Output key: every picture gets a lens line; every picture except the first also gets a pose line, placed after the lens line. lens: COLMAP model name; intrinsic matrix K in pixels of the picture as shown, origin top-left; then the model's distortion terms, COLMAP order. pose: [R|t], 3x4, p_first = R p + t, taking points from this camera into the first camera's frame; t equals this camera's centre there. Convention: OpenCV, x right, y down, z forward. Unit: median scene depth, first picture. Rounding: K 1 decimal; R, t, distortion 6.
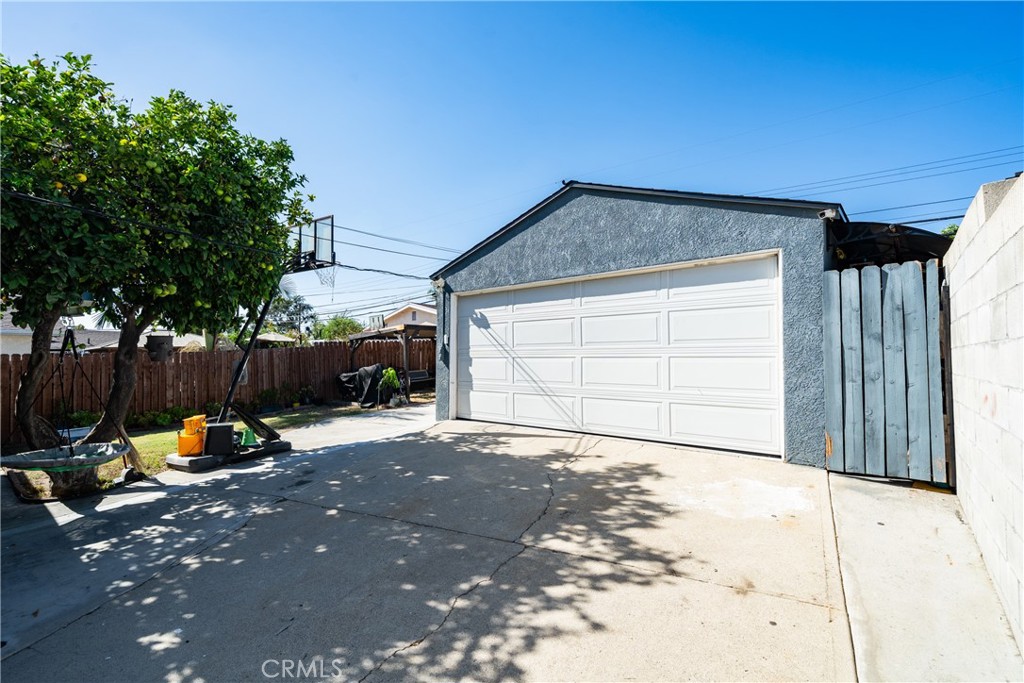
lens RADIAL K [[435.4, 0, 512.0], [0, 435.4, 345.9], [0, 0, 1]] dist [0.000144, 0.000195]
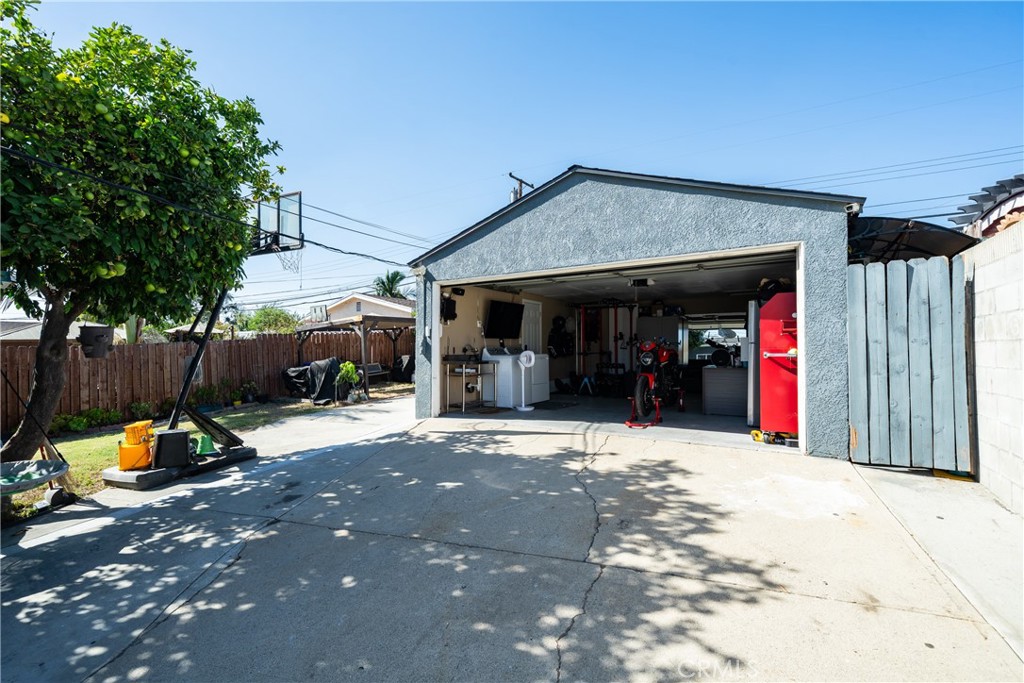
lens RADIAL K [[433.2, 0, 511.0], [0, 433.2, 343.8], [0, 0, 1]] dist [0.001393, 0.000434]
pose [[0.990874, -0.001599, 0.134782, -0.173548], [-0.000233, 0.999908, 0.013576, -0.001950], [-0.134791, -0.013484, 0.990782, 0.100068]]
